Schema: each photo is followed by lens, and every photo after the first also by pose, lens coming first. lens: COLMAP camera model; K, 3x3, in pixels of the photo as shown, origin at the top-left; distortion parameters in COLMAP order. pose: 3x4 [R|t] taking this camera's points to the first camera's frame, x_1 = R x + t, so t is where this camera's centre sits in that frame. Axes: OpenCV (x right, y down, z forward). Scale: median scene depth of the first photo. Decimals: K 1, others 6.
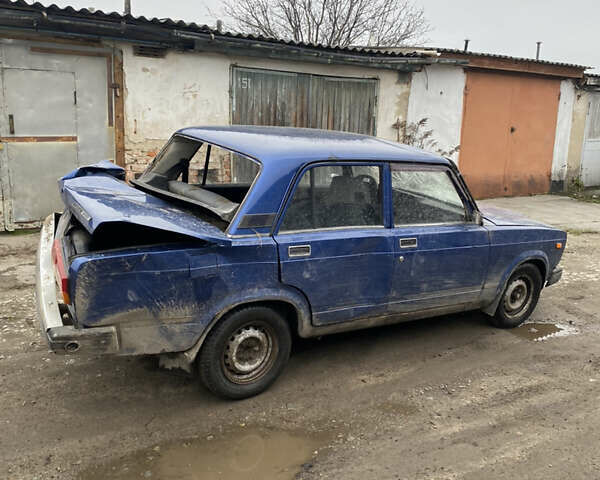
lens RADIAL K [[596.7, 0, 300.0], [0, 596.7, 240.0], [0, 0, 1]] dist [0.094730, -0.184200]
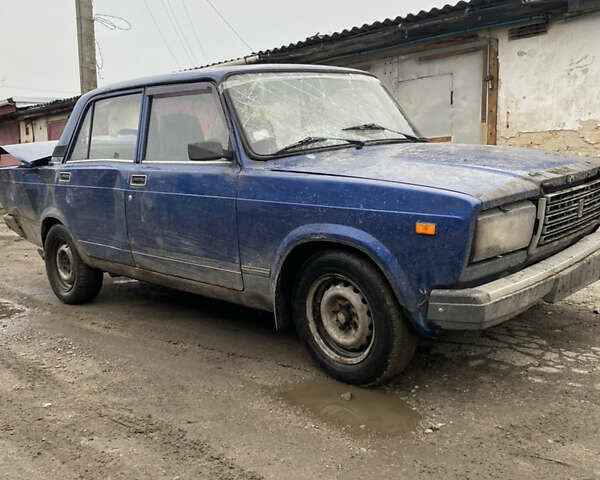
lens RADIAL K [[596.7, 0, 300.0], [0, 596.7, 240.0], [0, 0, 1]] dist [0.094730, -0.184200]
pose [[0.202322, 0.061208, -0.977404, 0.563202], [-0.169068, 0.985243, 0.026702, 0.014061], [0.964615, 0.159845, 0.209685, 0.569509]]
